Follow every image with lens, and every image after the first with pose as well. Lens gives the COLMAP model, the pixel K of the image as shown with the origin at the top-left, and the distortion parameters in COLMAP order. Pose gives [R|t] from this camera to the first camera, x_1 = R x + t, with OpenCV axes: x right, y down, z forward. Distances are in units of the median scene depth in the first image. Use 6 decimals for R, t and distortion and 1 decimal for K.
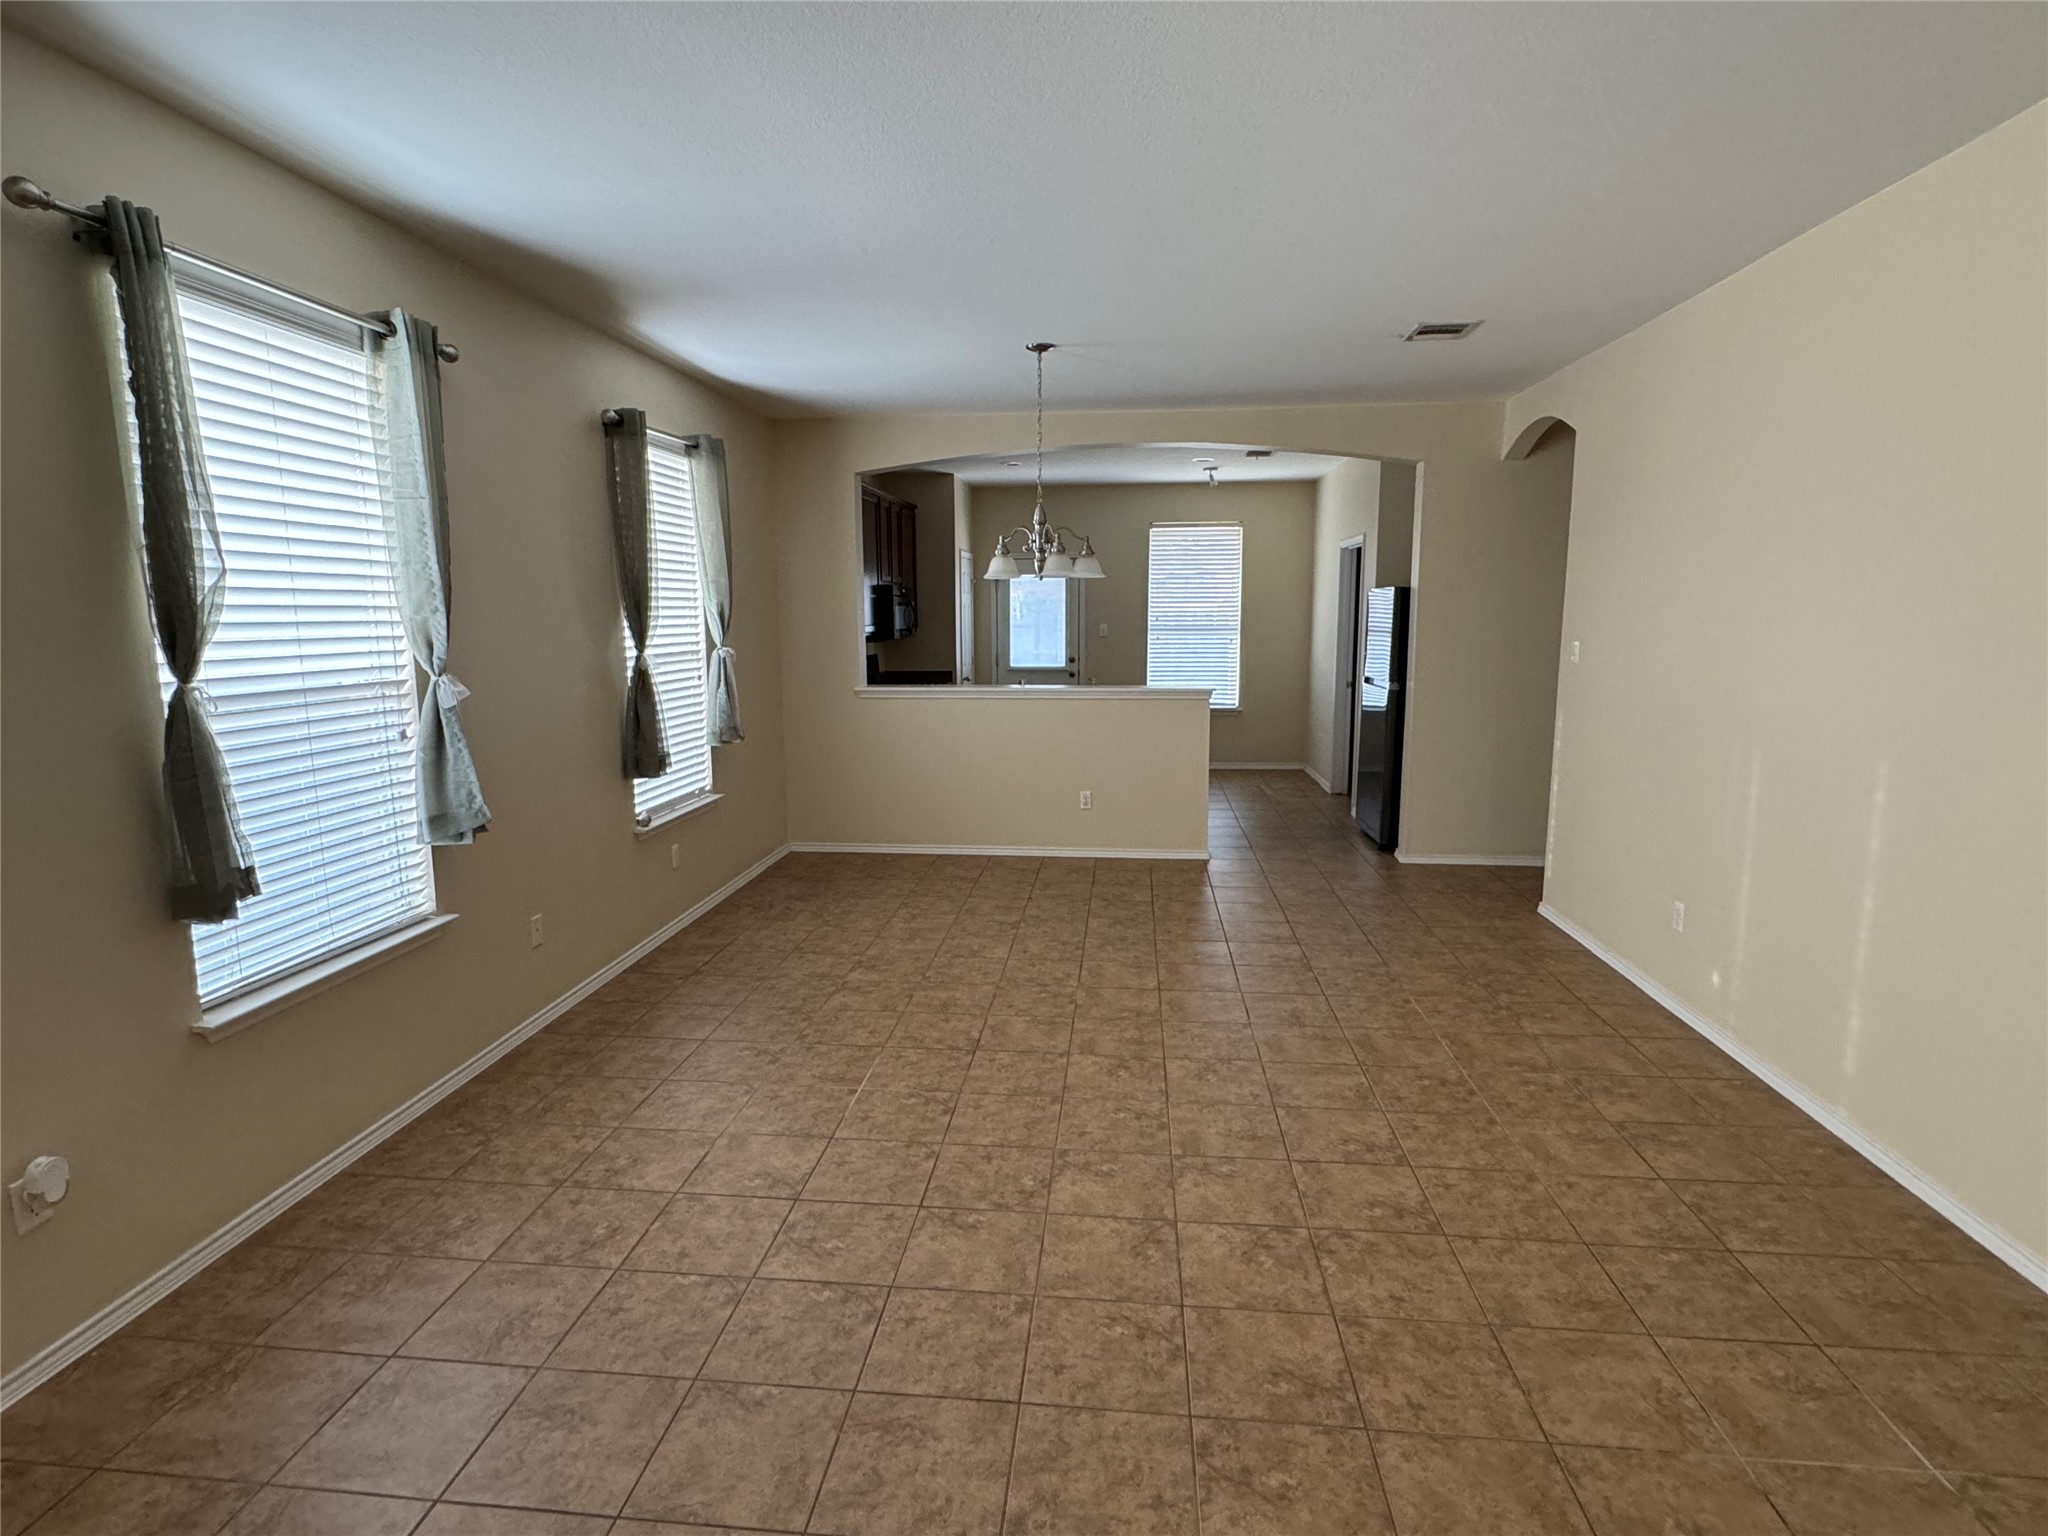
lens RADIAL K [[1061.8, 0, 1023.3], [0, 1061.8, 774.6], [0, 0, 1]] dist [-0.000638, -0.000089]
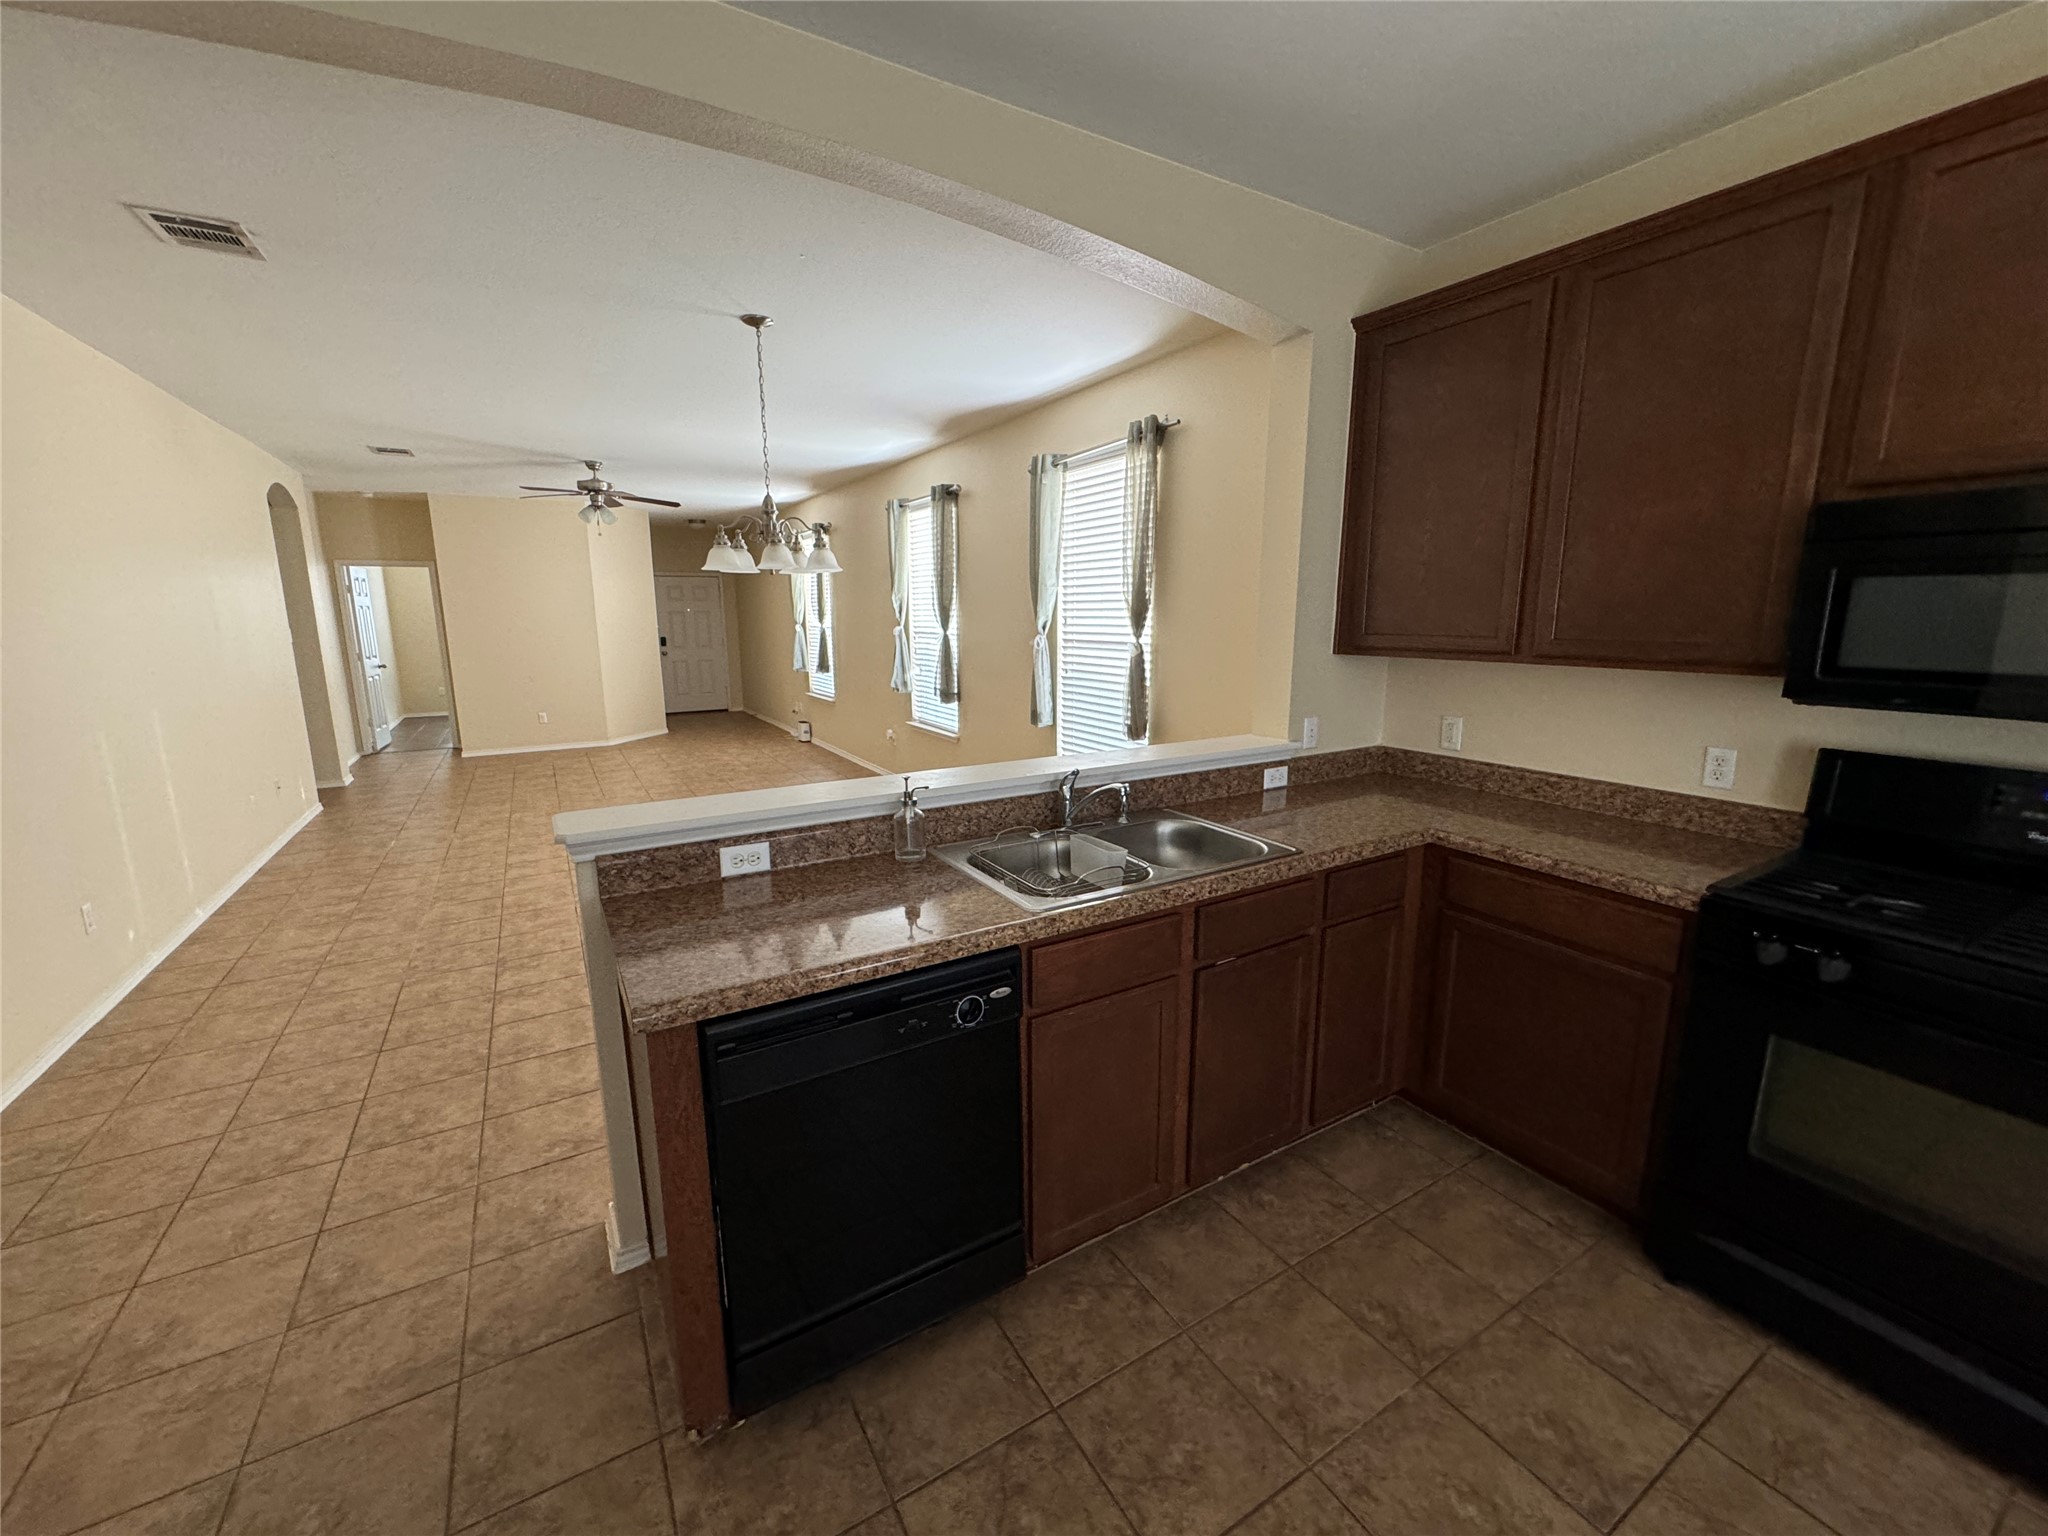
lens RADIAL K [[825.3, 0, 1029.5], [0, 825.3, 768.2], [0, 0, 1]] dist [0.000433, 0.000041]
pose [[-0.803973, 0.118563, -0.582727, 0.340496], [-0.087957, 0.945435, 0.313713, -0.330907], [0.588125, 0.303471, -0.749676, 2.091444]]
